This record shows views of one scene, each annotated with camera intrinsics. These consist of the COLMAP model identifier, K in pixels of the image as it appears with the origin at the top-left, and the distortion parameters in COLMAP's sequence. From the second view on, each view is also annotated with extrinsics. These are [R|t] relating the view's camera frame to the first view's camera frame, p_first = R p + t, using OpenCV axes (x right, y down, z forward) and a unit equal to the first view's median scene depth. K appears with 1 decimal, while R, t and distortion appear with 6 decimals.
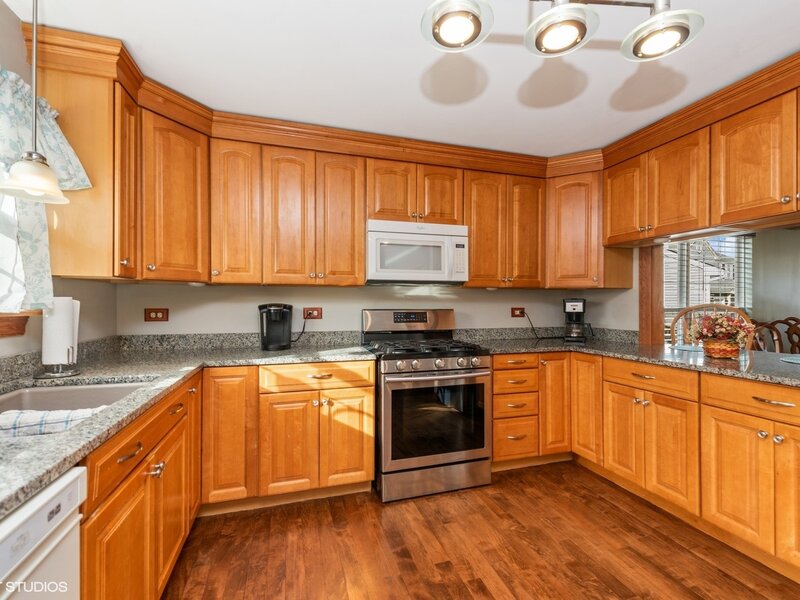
lens RADIAL K [[365.5, 0, 403.4], [0, 365.5, 303.6], [0, 0, 1]] dist [0.008804, -0.000521]
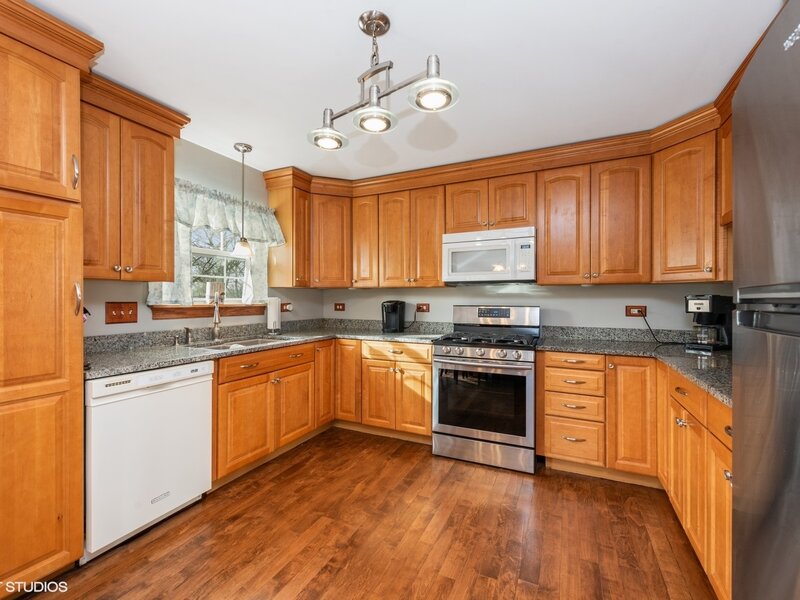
lens RADIAL K [[351.8, 0, 402.6], [0, 351.8, 298.4], [0, 0, 1]] dist [0.000179, -0.000183]
pose [[0.735677, -0.001733, -0.677330, 0.662602], [-0.001733, 0.999989, -0.004441, -0.002398], [0.677330, 0.004441, 0.735666, 0.009484]]
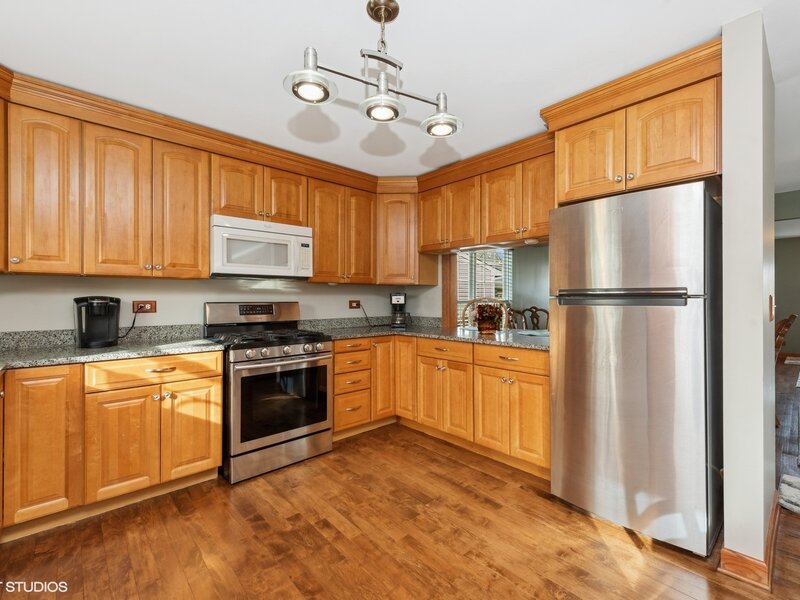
lens RADIAL K [[360.5, 0, 403.2], [0, 360.5, 297.6], [0, 0, 1]] dist [0.001065, -0.000754]
pose [[0.905331, 0.000100, 0.424707, -0.046649], [-0.000146, 1.000000, 0.000078, 0.003151], [-0.424707, -0.000132, 0.905331, -0.144373]]
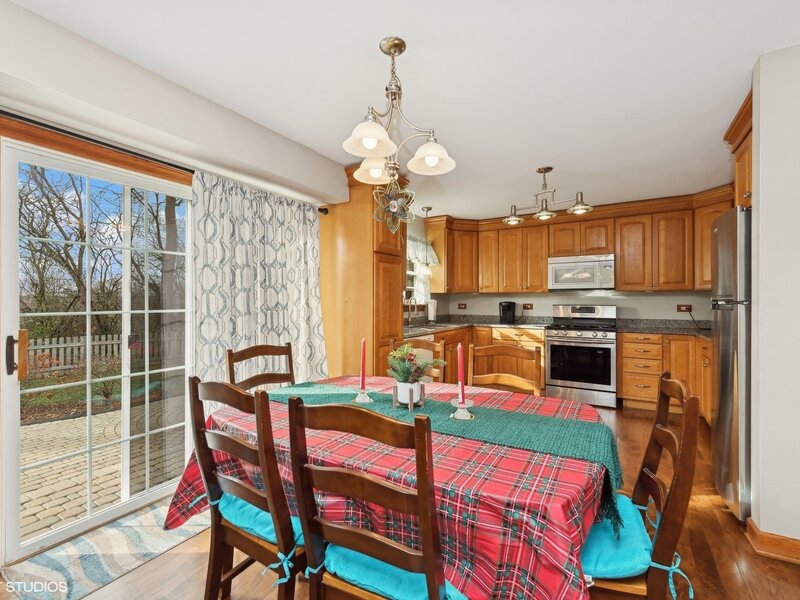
lens RADIAL K [[360.5, 0, 403.2], [0, 360.5, 297.6], [0, 0, 1]] dist [0.001065, -0.000754]
pose [[0.661090, -0.007310, -0.750271, 0.868396], [-0.000939, 0.999944, -0.010570, -0.000051], [0.750306, 0.007692, 0.661046, -0.873850]]
